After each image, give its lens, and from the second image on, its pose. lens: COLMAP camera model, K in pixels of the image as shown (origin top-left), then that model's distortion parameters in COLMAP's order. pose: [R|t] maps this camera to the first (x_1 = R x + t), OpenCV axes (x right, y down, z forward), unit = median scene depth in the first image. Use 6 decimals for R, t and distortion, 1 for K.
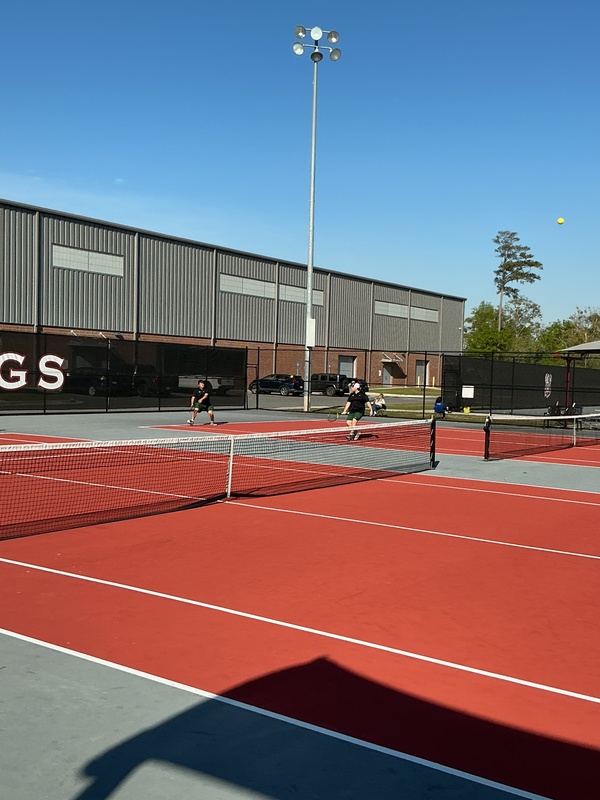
lens RADIAL K [[874.8, 0, 299.2], [0, 874.8, 378.9], [0, 0, 1]] dist [0.123004, 0.003235]
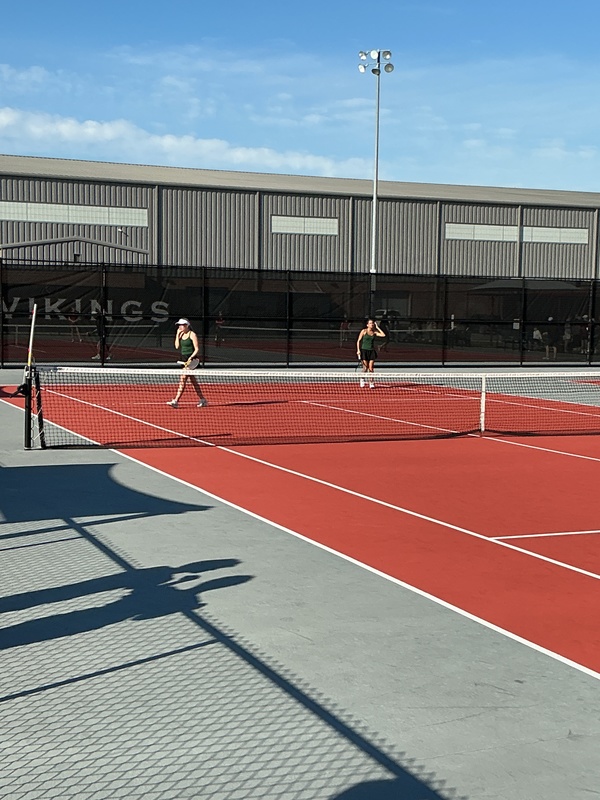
lens RADIAL K [[1250.5, 0, 312.4], [0, 1250.5, 385.3], [0, 0, 1]] dist [0.210249, -0.153771]
pose [[0.850878, 0.011035, -0.525247, 0.686133], [0.009439, 0.999297, 0.036285, 0.027329], [0.525278, -0.035832, 0.850176, -0.495763]]
